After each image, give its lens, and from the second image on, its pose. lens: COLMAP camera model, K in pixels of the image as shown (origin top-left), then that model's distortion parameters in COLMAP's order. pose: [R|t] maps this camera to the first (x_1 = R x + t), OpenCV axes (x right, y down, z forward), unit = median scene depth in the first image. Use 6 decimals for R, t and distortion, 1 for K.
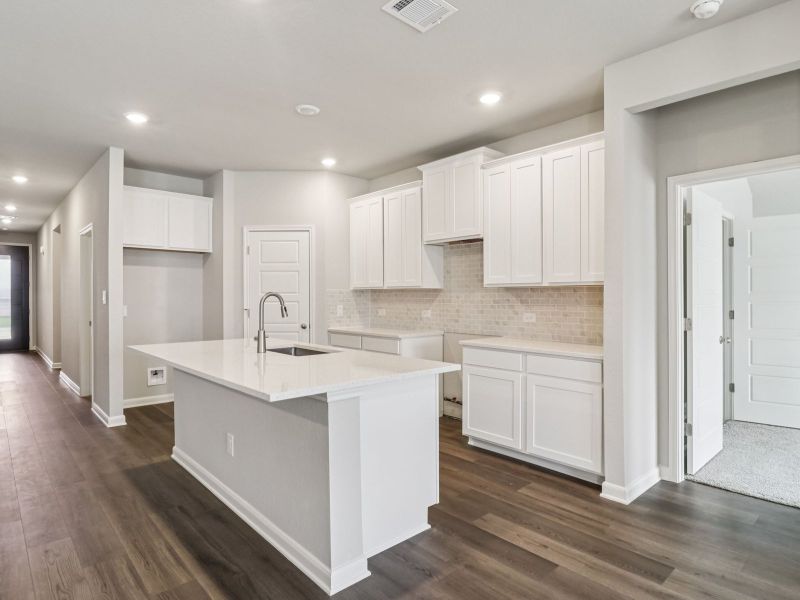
lens RADIAL K [[452.1, 0, 404.3], [0, 452.1, 294.8], [0, 0, 1]] dist [0.001765, -0.016871]
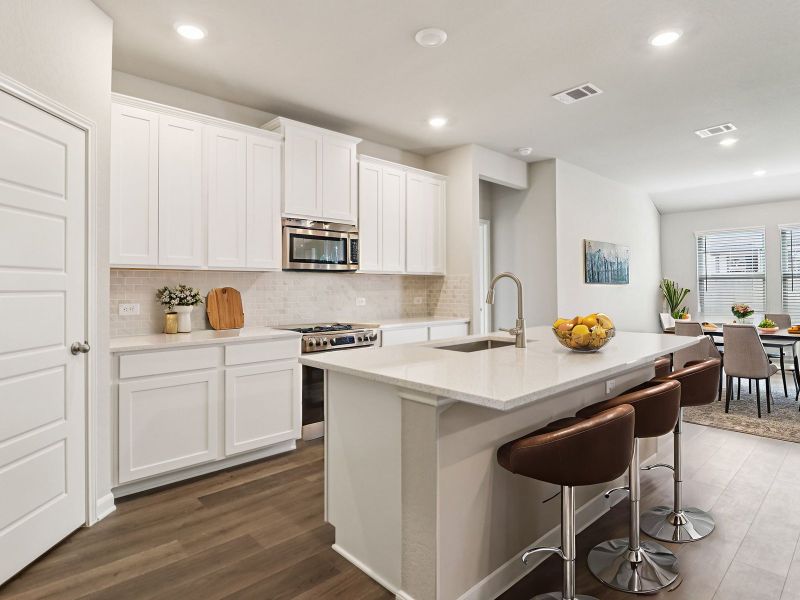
lens RADIAL K [[449.0, 0, 399.7], [0, 449.0, 283.2], [0, 0, 1]] dist [-0.001431, -0.000670]
pose [[0.000445, 0.002600, 0.999997, -0.767871], [-0.005152, 0.999983, -0.002598, 0.006578], [-0.999987, -0.005151, 0.000459, 0.804994]]
